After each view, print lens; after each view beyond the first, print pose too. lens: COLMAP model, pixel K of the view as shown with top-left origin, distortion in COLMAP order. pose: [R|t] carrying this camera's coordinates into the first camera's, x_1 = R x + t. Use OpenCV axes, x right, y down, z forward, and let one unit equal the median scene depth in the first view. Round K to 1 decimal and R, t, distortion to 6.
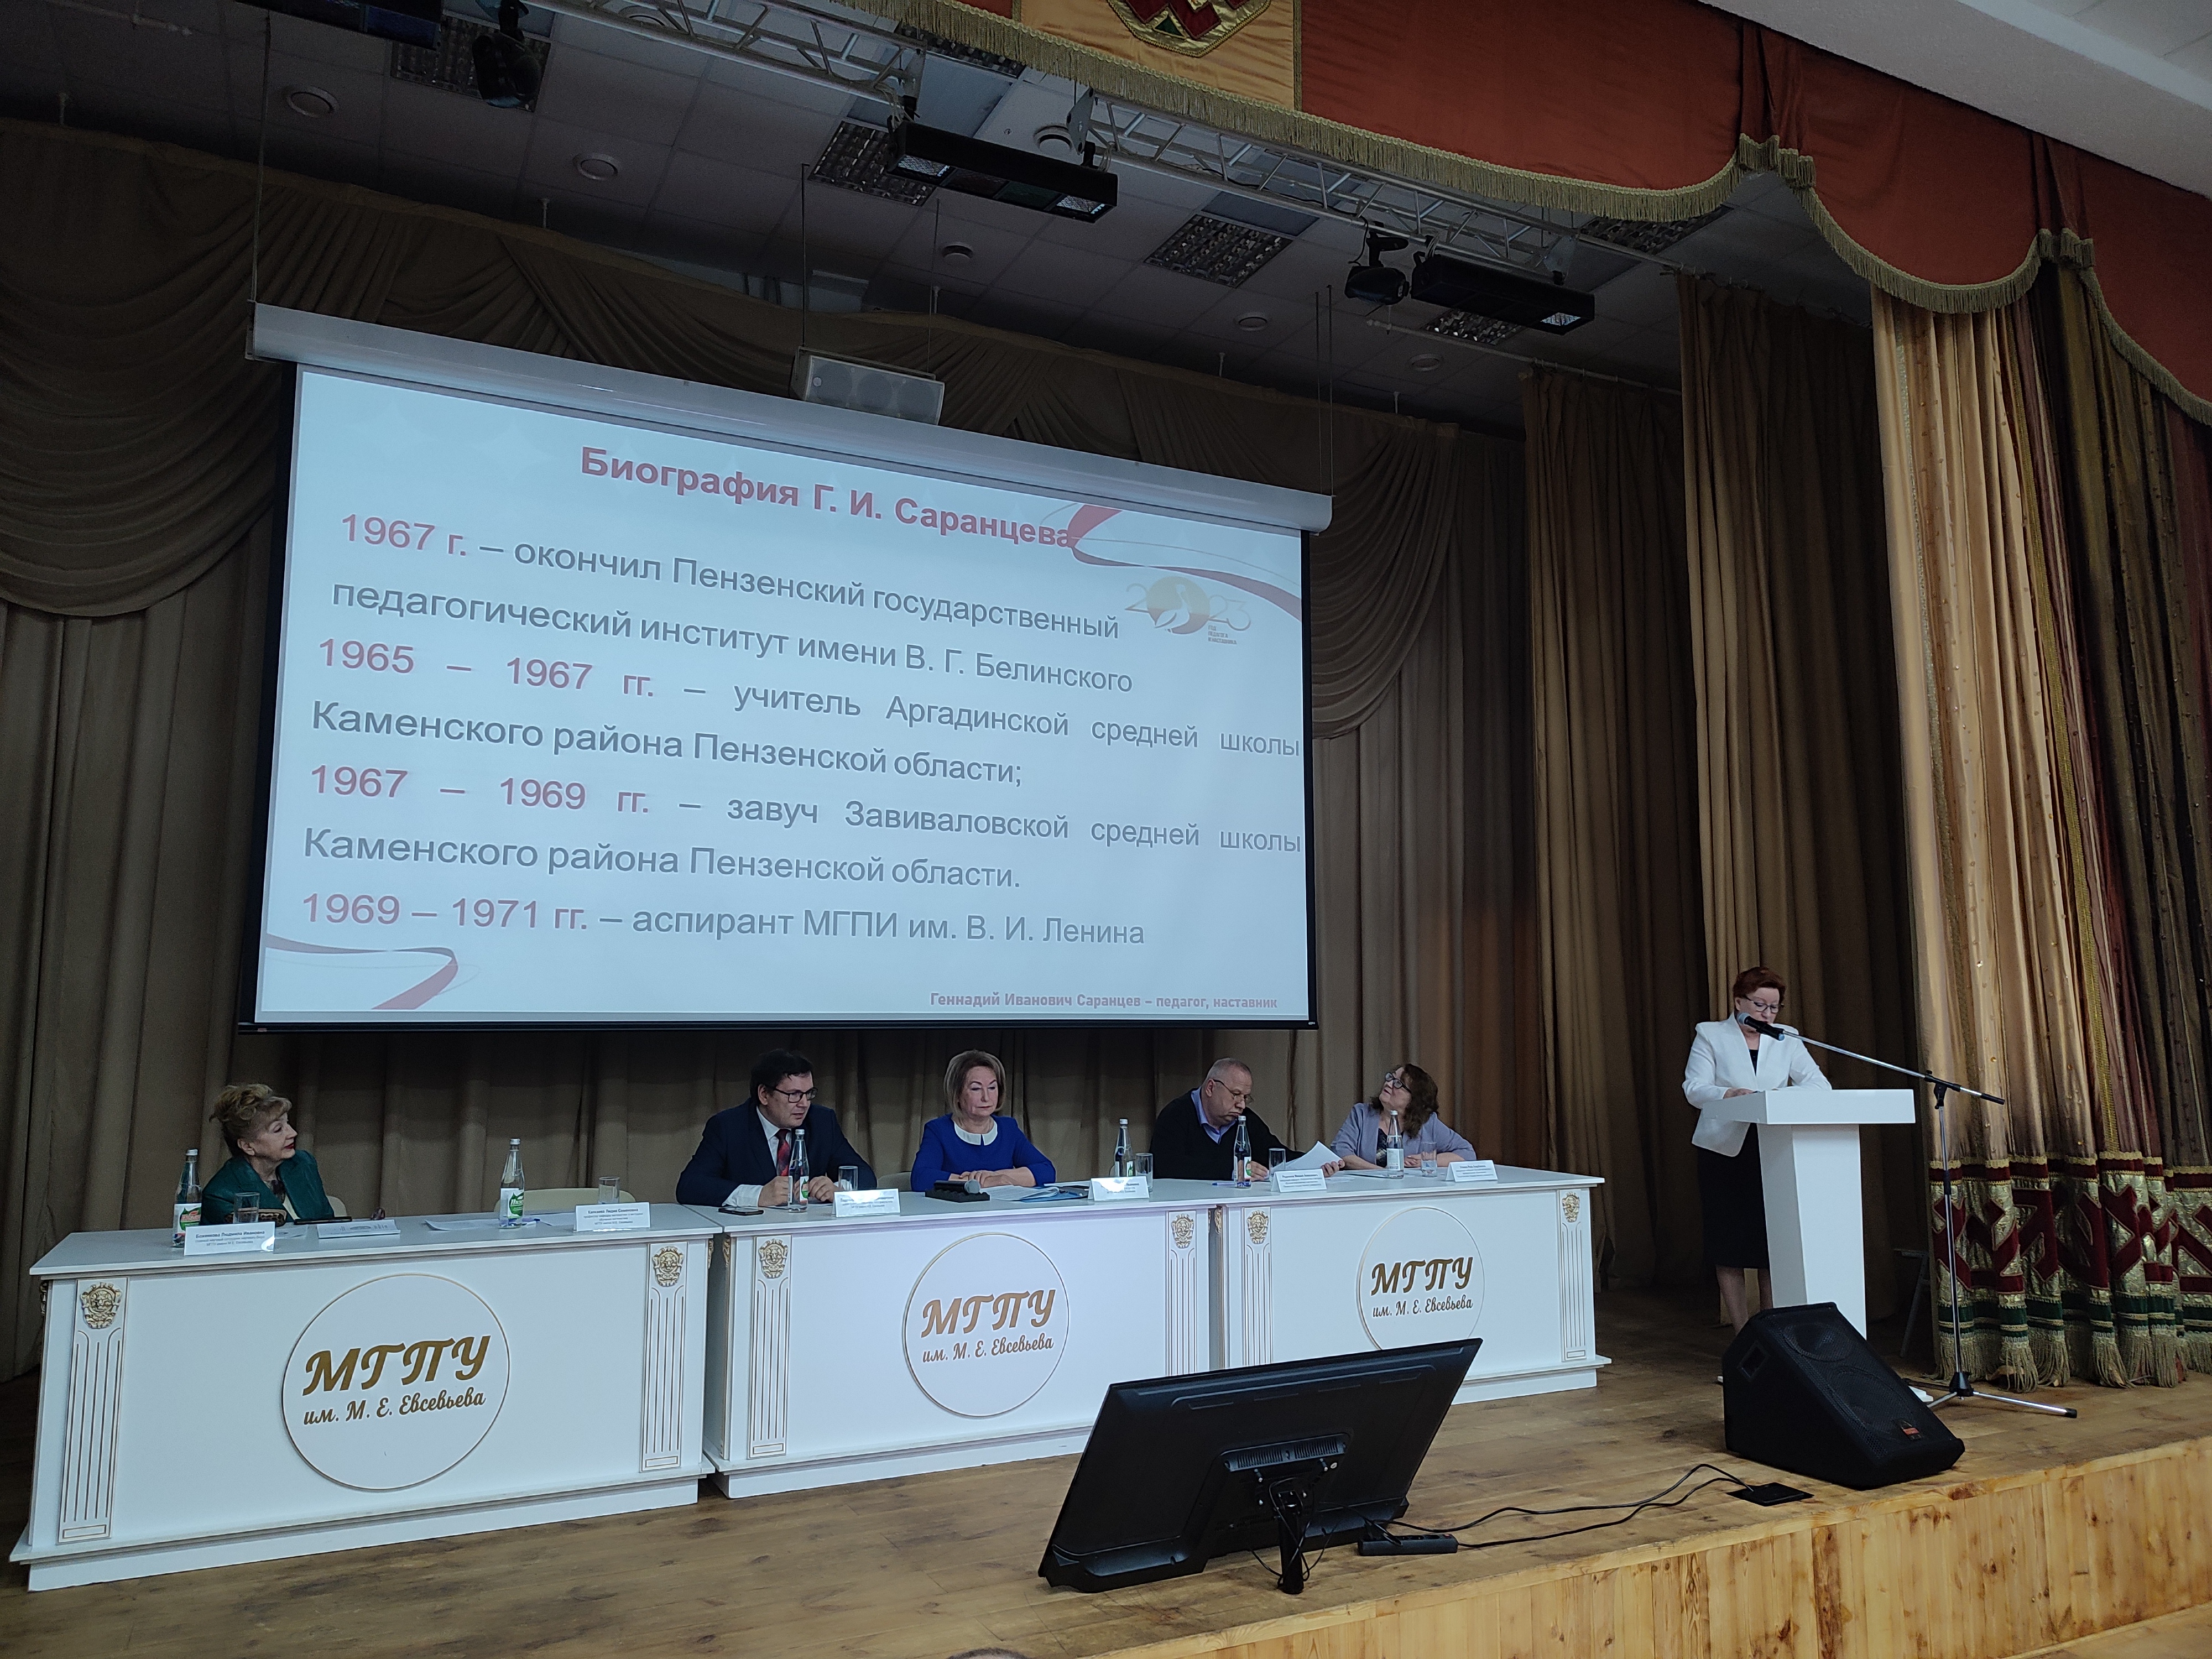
lens RADIAL K [[1575.0, 0, 1098.8], [0, 1575.0, 833.4], [0, 0, 1]] dist [0.008435, -0.006191]
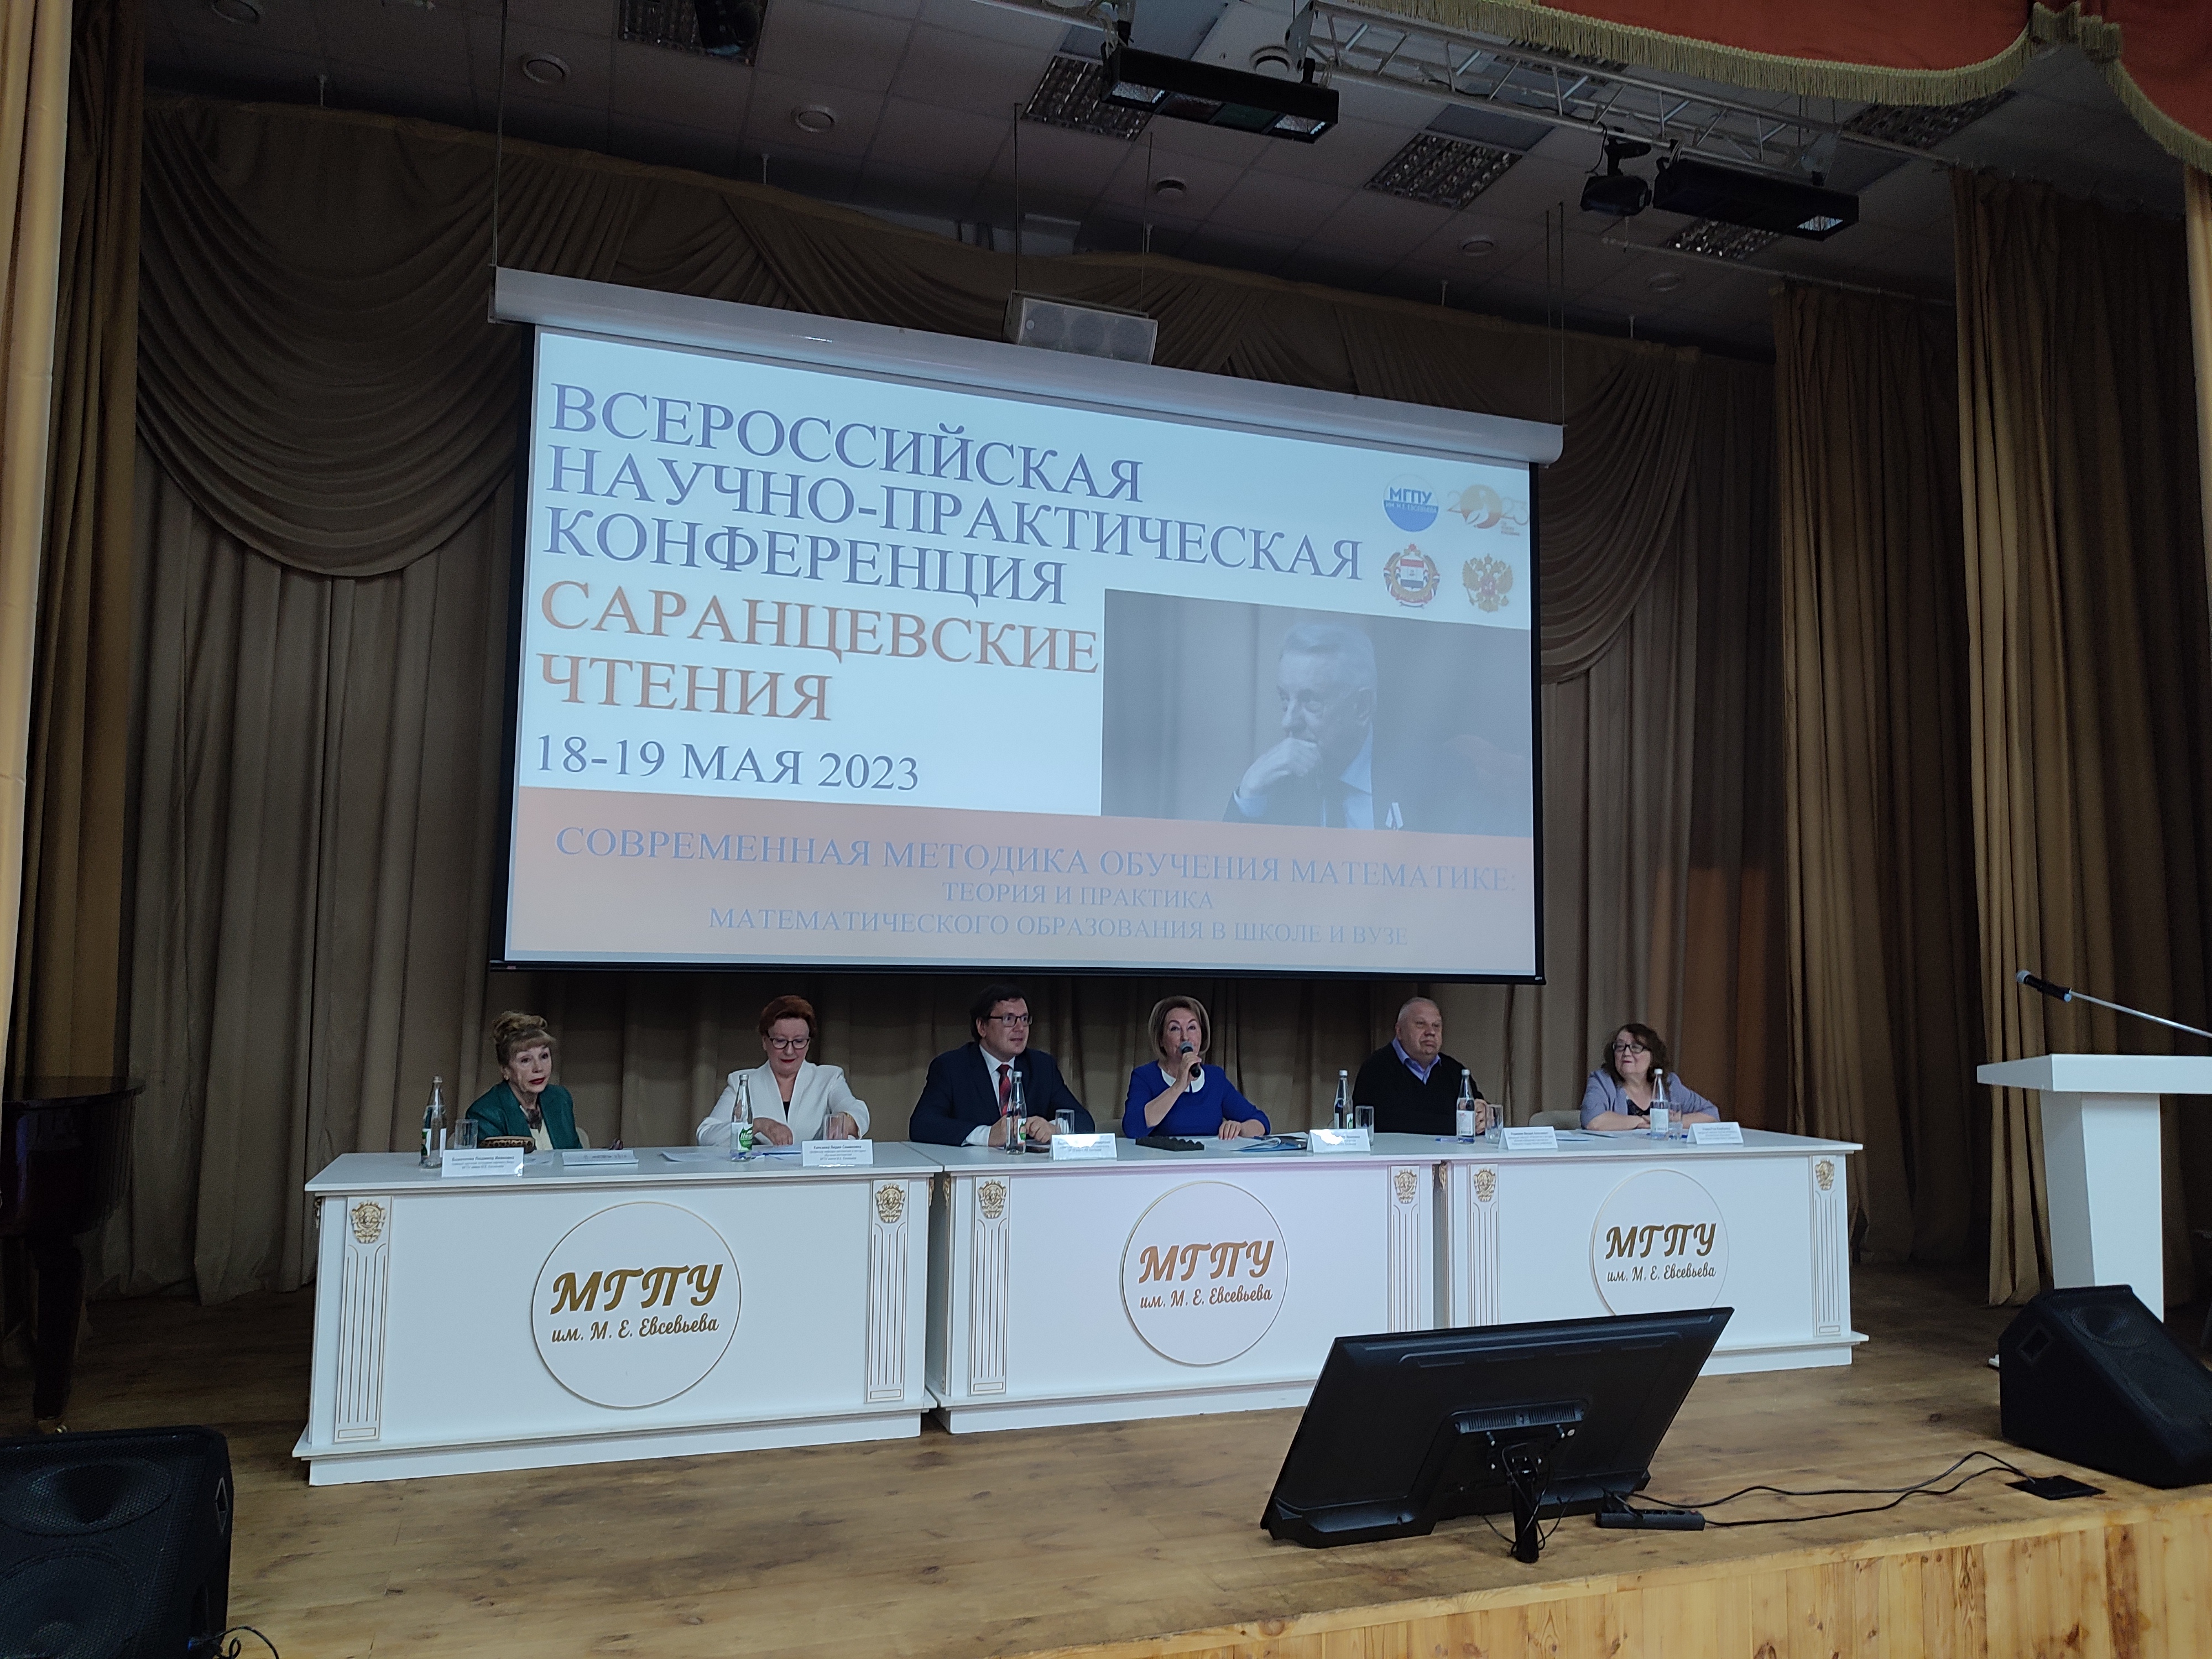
lens RADIAL K [[1575.0, 0, 1097.0], [0, 1575.0, 832.9], [0, 0, 1]] dist [0.008435, -0.006191]
pose [[0.991180, 0.001282, -0.132517, -0.006730], [0.002274, 0.999641, 0.026681, 0.008426], [0.132504, -0.026747, 0.990822, 0.018072]]
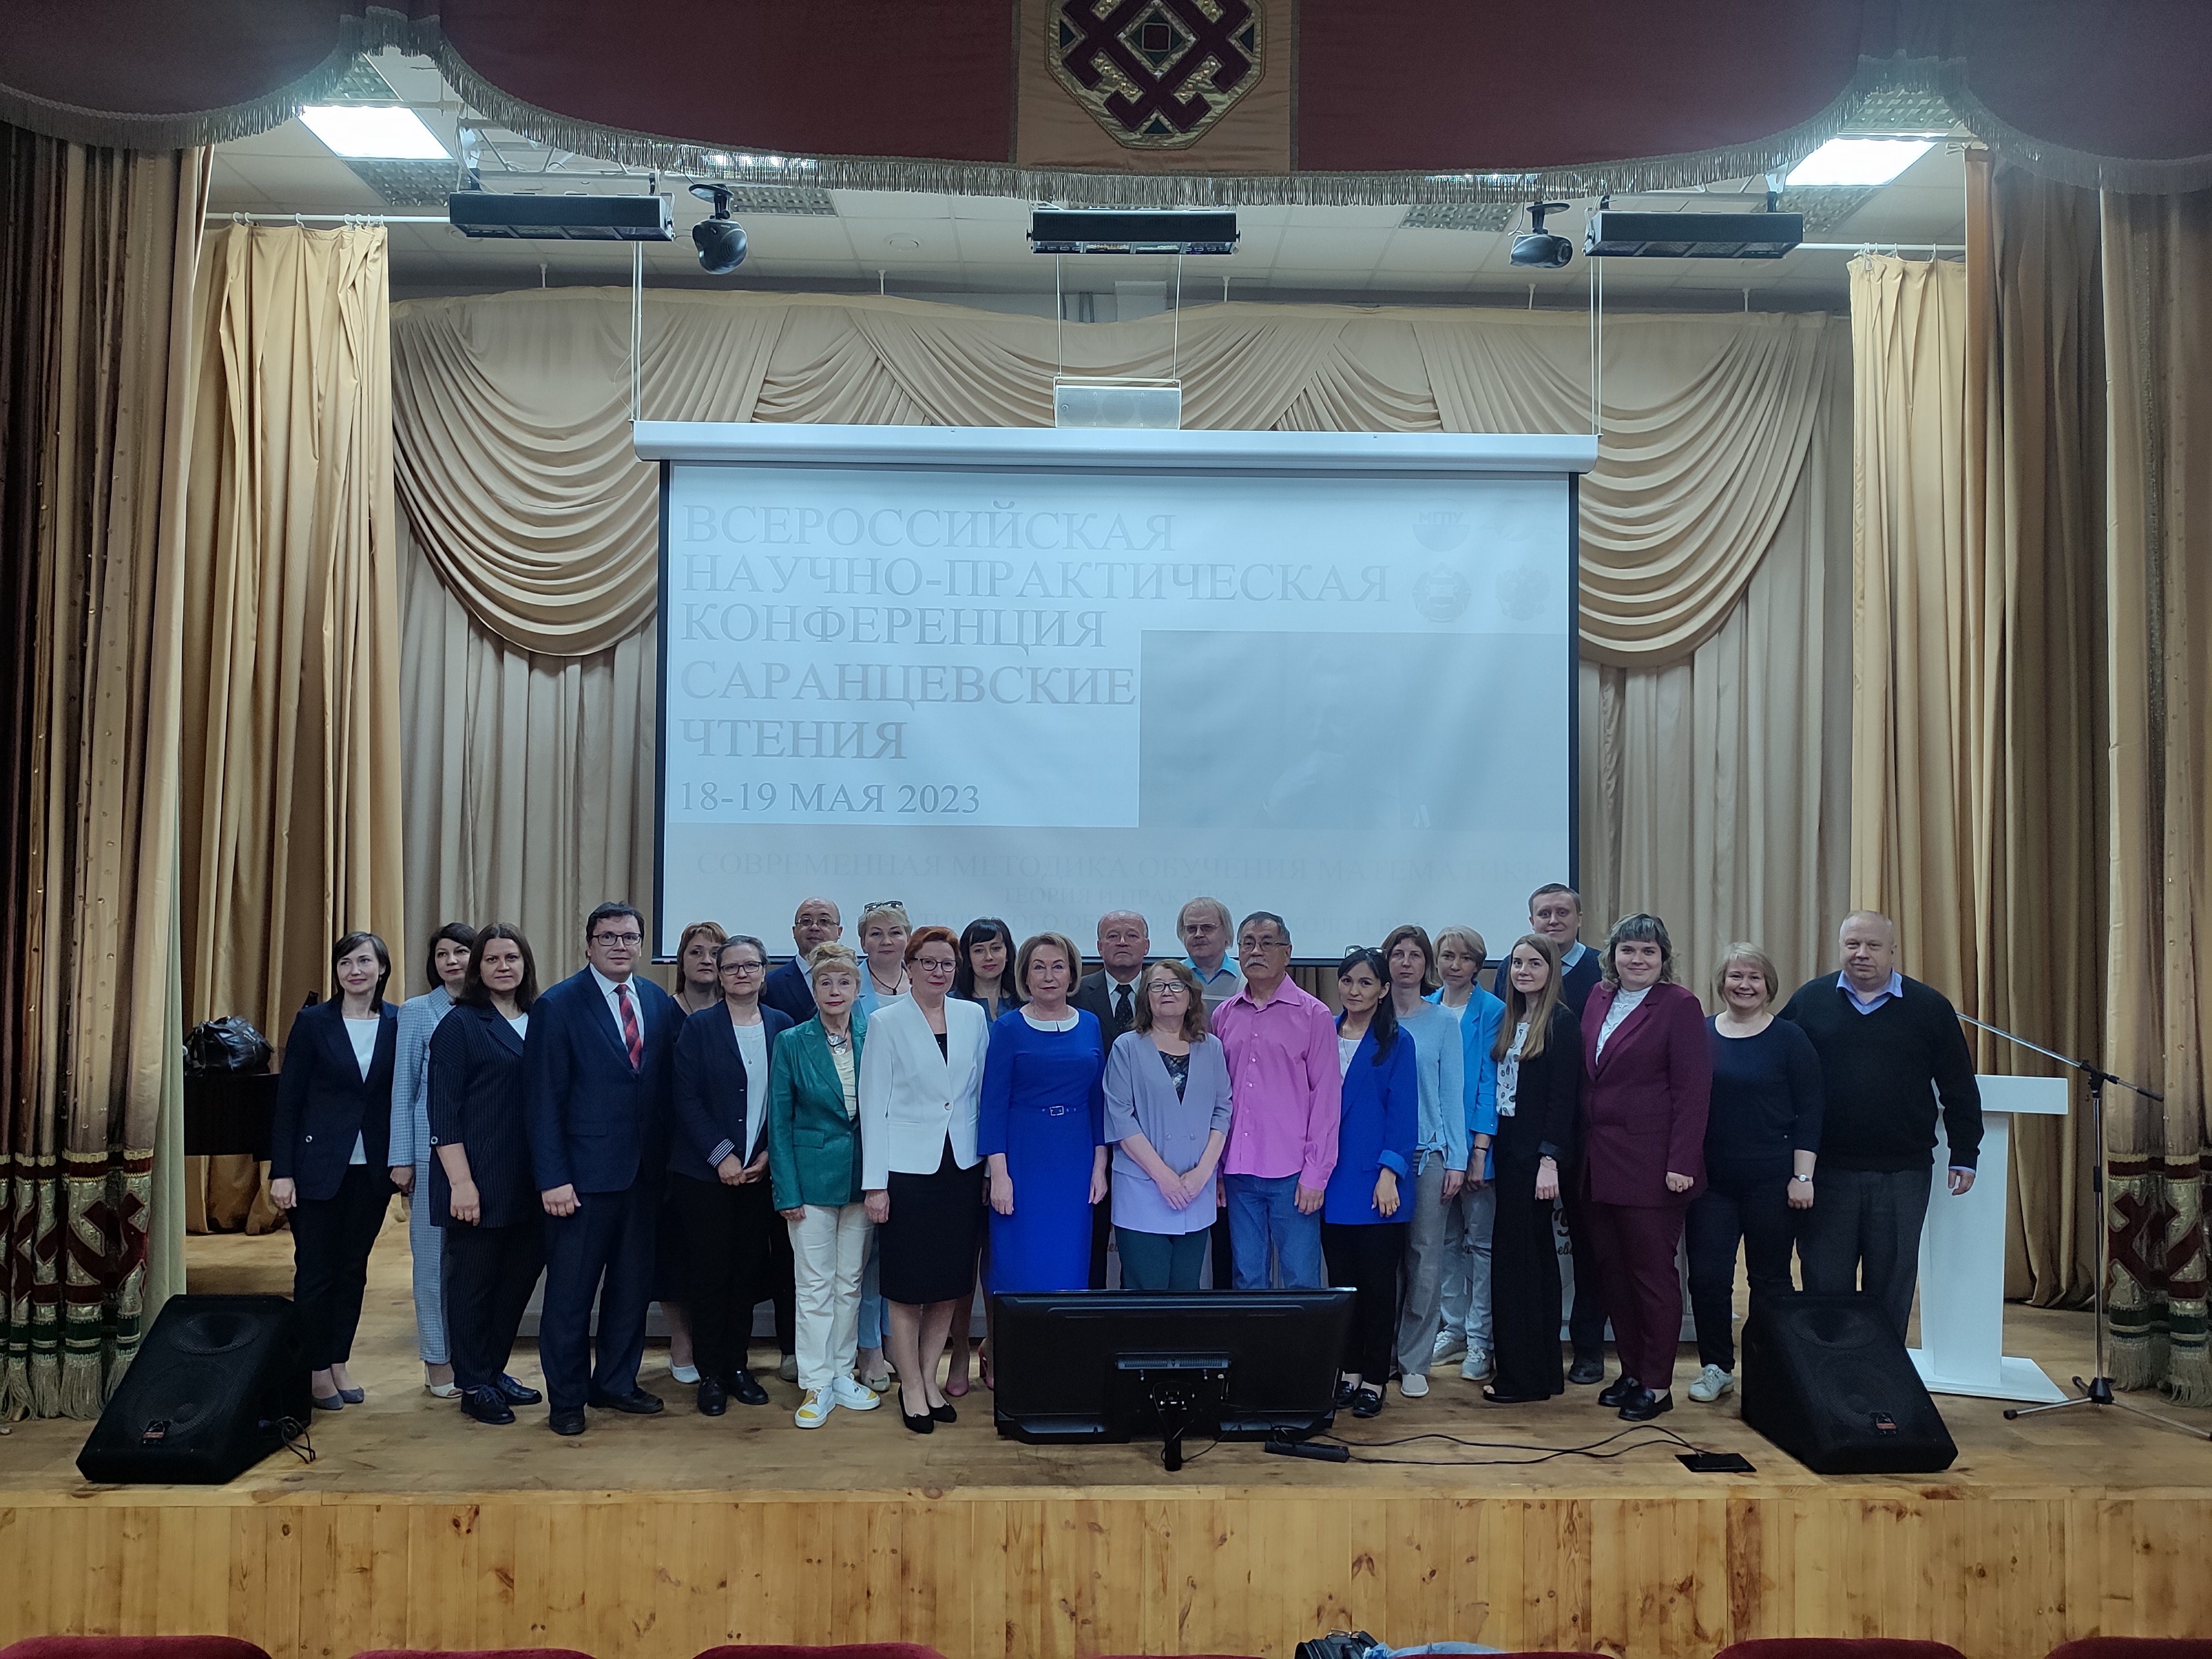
lens RADIAL K [[1575.0, 0, 1114.2], [0, 1575.0, 827.1], [0, 0, 1]] dist [0.008435, -0.006191]
pose [[0.905276, -0.005945, -0.424783, 0.423884], [0.043608, 0.995921, 0.078997, -0.087140], [0.422581, -0.090037, 0.901842, -0.069081]]
